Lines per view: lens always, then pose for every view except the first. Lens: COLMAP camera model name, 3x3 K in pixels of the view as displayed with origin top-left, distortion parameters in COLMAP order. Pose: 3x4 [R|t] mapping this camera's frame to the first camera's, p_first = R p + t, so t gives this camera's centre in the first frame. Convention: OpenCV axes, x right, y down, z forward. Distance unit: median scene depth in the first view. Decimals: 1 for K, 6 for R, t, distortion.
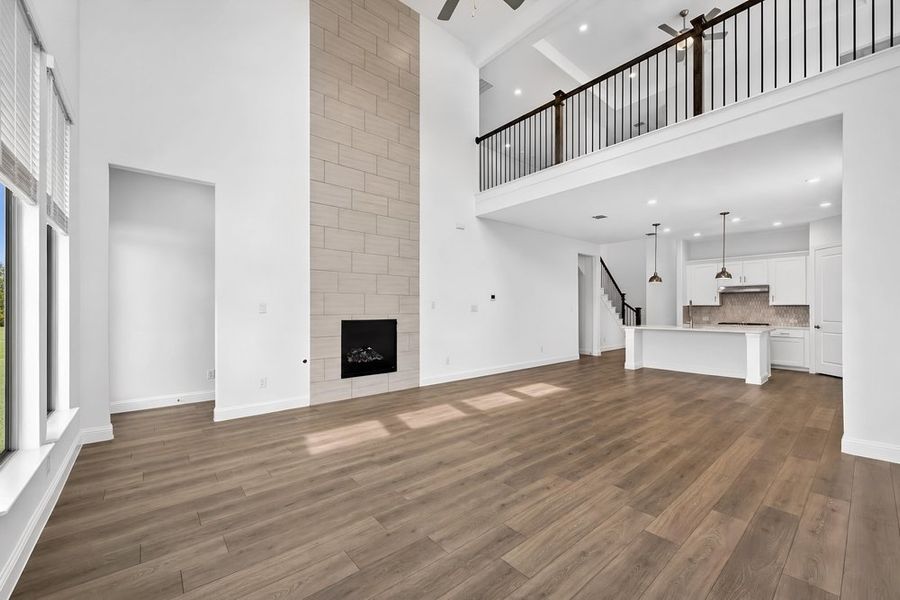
lens RADIAL K [[358.7, 0, 450.0], [0, 358.7, 306.9], [0, 0, 1]] dist [-0.001080, -0.000005]
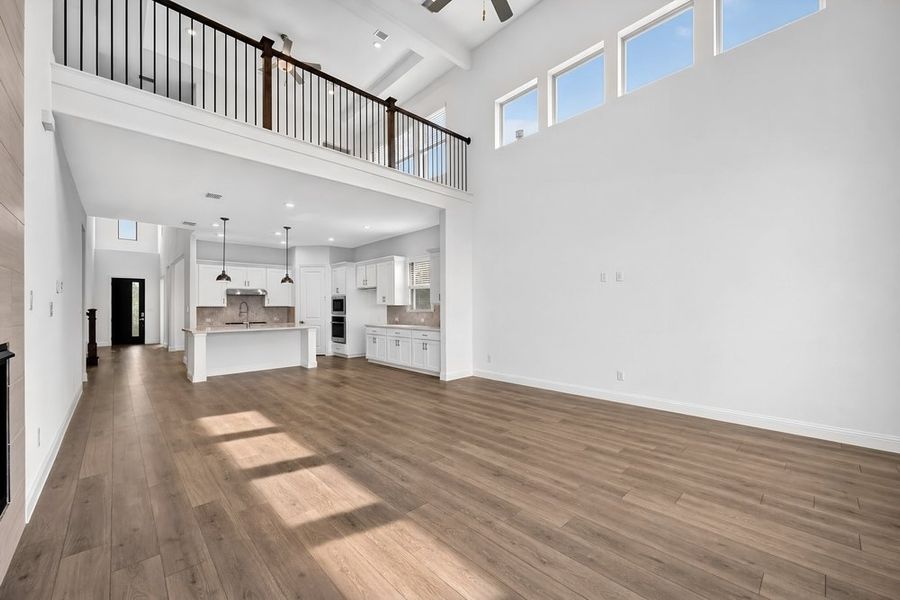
lens RADIAL K [[358.7, 0, 450.0], [0, 358.7, 306.9], [0, 0, 1]] dist [-0.001080, -0.000005]
pose [[-0.050096, 0.004825, 0.998733, -0.532450], [0.002283, 0.999986, -0.004717, 0.004362], [-0.998742, 0.002044, -0.050106, 0.656967]]
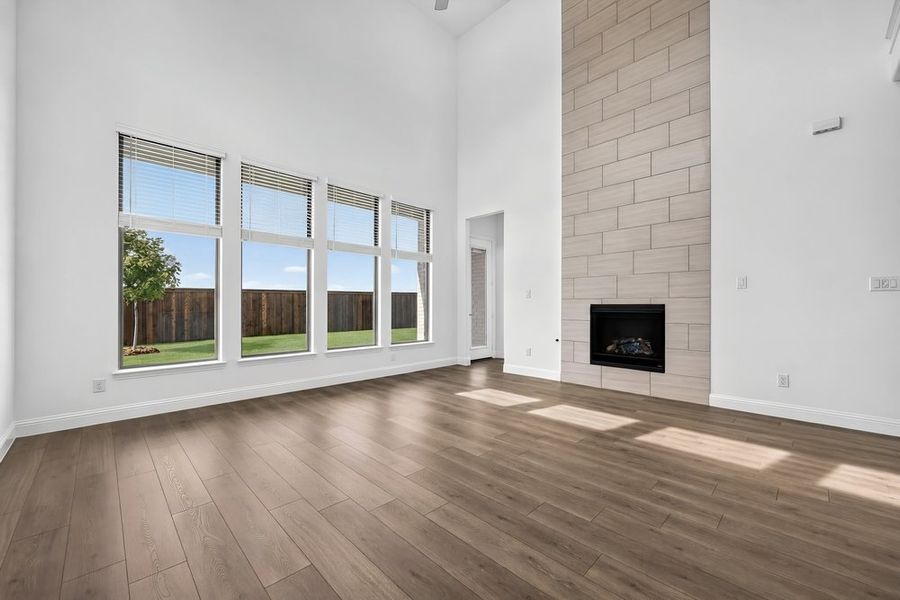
lens RADIAL K [[358.7, 0, 450.0], [0, 358.7, 306.9], [0, 0, 1]] dist [-0.001080, -0.000005]
pose [[0.070440, 0.000310, -0.997516, 0.612447], [0.005446, 0.999985, 0.000696, 0.039425], [0.997501, -0.005482, 0.070437, 0.527501]]
